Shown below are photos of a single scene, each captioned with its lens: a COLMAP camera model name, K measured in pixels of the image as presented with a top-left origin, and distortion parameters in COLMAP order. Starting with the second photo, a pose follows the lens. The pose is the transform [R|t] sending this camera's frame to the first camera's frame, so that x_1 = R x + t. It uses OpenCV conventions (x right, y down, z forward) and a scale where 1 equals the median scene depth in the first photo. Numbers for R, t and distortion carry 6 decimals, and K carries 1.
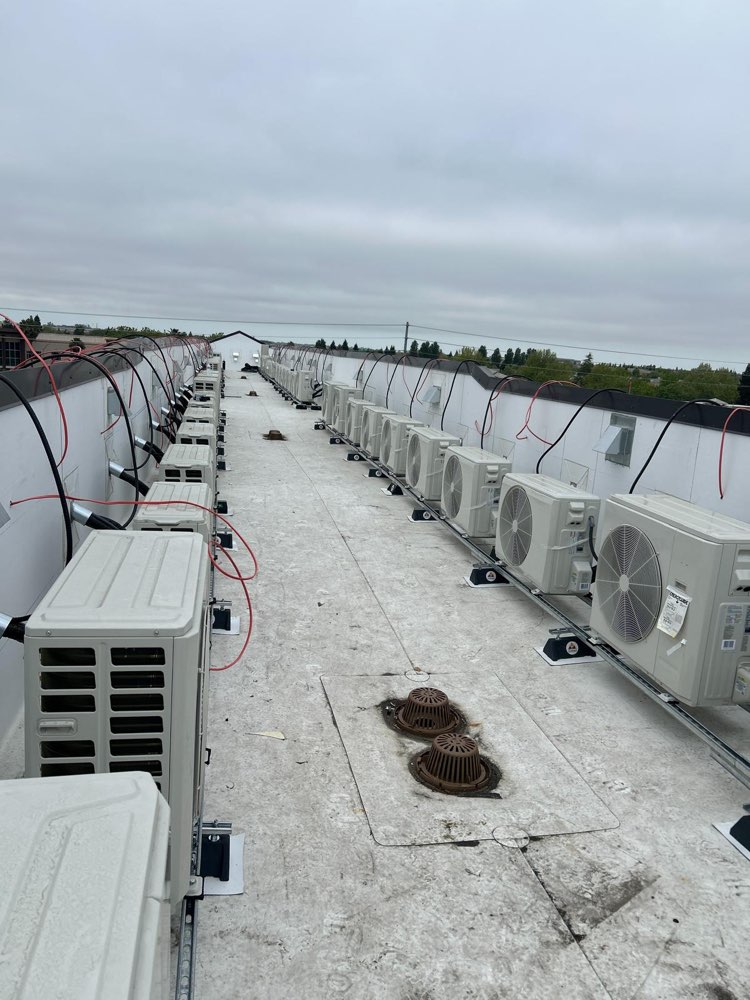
lens RADIAL K [[717.2, 0, 375.0], [0, 717.2, 500.0], [0, 0, 1]] dist [0.076018, -0.099453]
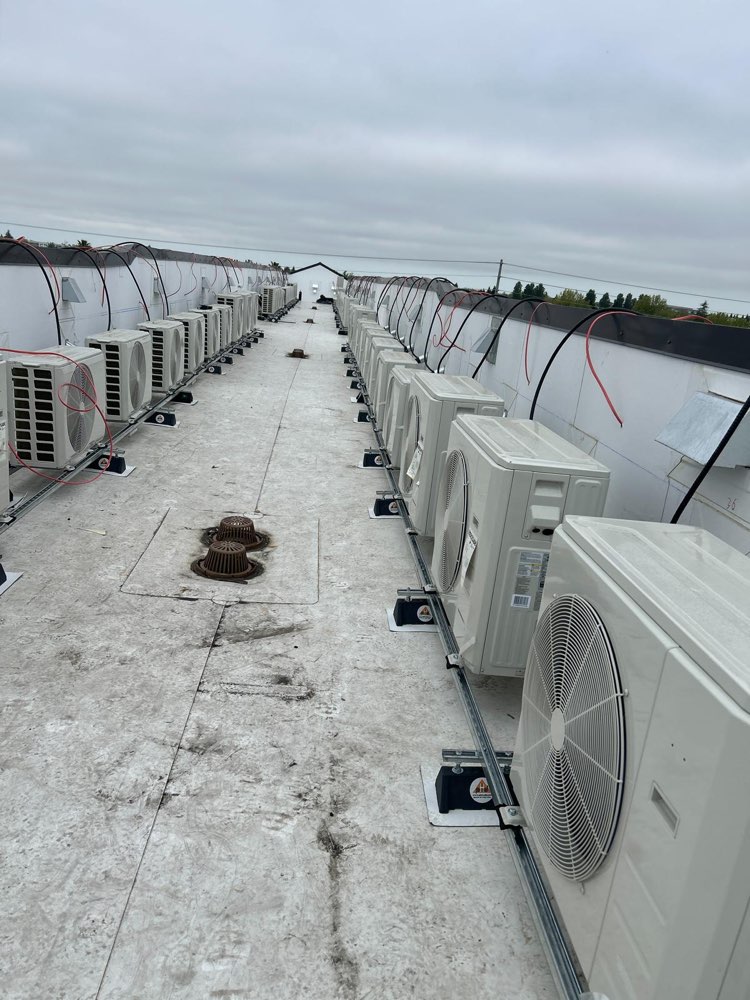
lens RADIAL K [[717.2, 0, 375.0], [0, 717.2, 500.0], [0, 0, 1]] dist [0.076018, -0.099453]
pose [[0.989266, 0.071535, -0.127419, 0.310032], [-0.061504, 0.994816, 0.080989, 0.078414], [0.132552, -0.072282, 0.988537, -0.133447]]
